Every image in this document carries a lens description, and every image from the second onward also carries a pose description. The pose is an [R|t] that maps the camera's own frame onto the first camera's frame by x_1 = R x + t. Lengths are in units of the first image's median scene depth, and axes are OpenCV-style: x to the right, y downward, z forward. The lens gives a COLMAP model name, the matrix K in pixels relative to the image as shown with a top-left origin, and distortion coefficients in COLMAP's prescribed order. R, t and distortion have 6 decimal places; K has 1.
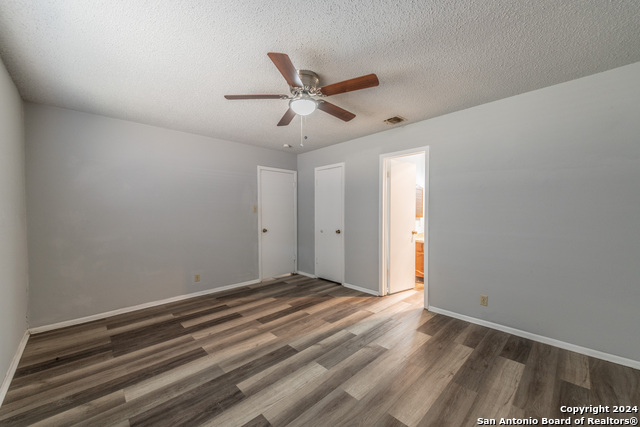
lens RADIAL K [[250.6, 0, 322.3], [0, 250.6, 210.1], [0, 0, 1]] dist [0.010314, -0.000587]
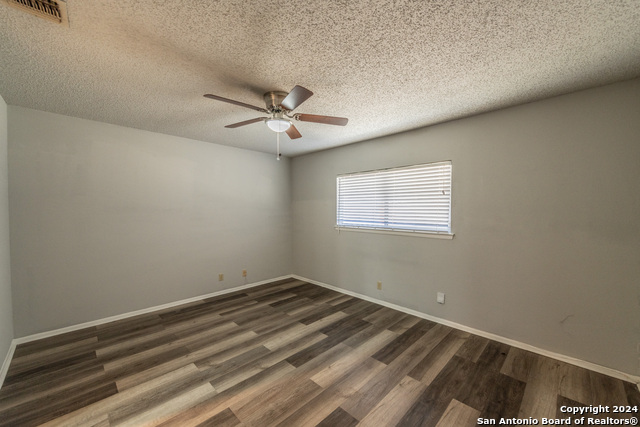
lens RADIAL K [[250.6, 0, 320.1], [0, 250.6, 212.4], [0, 0, 1]] dist [0.010314, -0.000587]
pose [[-0.999926, 0.005316, -0.010944, -0.266945], [0.005307, 0.999986, 0.000824, -0.039222], [0.010949, 0.000766, -0.999940, 2.362972]]
